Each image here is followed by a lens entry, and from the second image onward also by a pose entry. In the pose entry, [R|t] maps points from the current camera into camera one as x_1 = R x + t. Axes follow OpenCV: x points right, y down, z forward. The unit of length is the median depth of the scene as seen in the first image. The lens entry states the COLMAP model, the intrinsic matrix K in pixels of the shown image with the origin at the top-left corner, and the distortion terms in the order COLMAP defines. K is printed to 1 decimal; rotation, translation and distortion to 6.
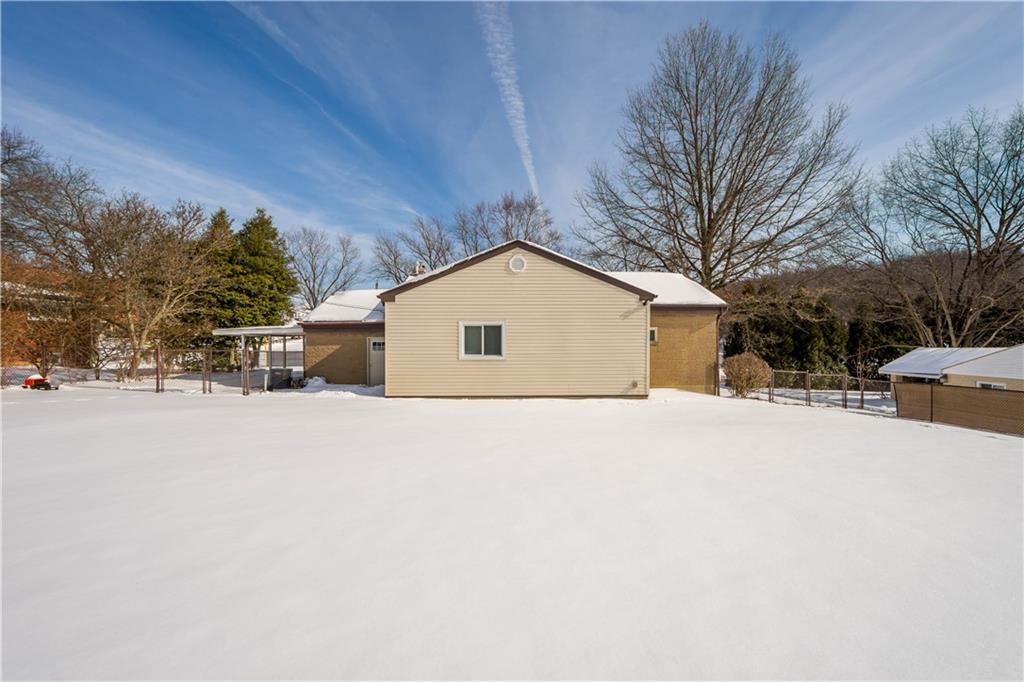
lens RADIAL K [[448.0, 0, 509.7], [0, 448.0, 322.9], [0, 0, 1]] dist [0.002763, -0.000101]
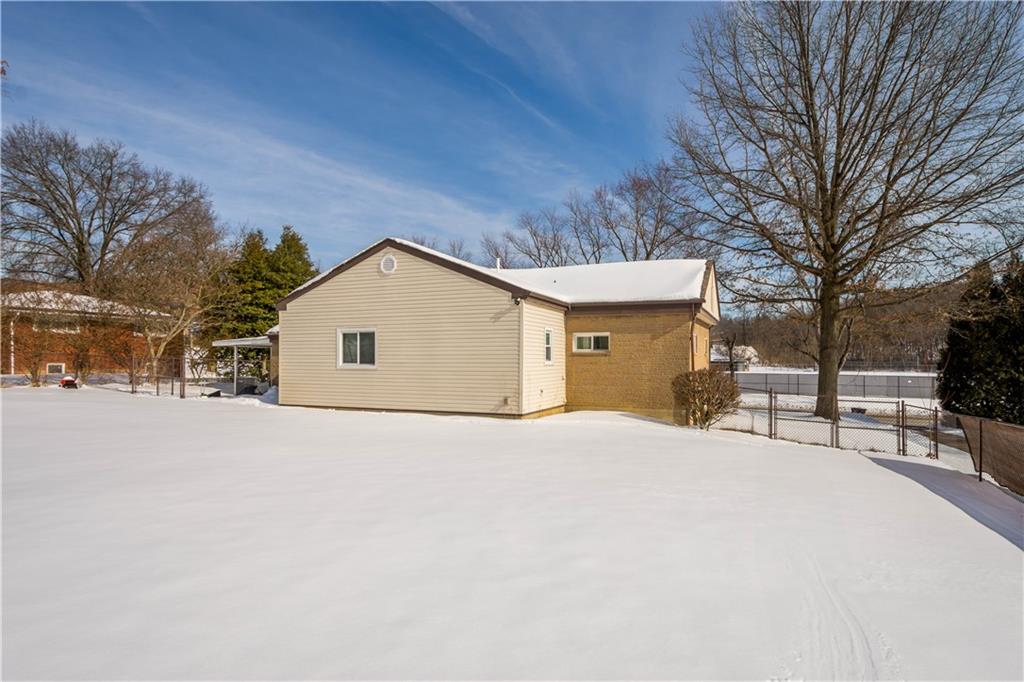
lens RADIAL K [[558.7, 0, 512.3], [0, 558.7, 344.9], [0, 0, 1]] dist [-0.000940, -0.000725]
pose [[0.909582, -0.008367, -0.415439, 0.715417], [0.013718, 0.999857, 0.009898, 0.024266], [0.415297, -0.014702, 0.909567, 0.068833]]
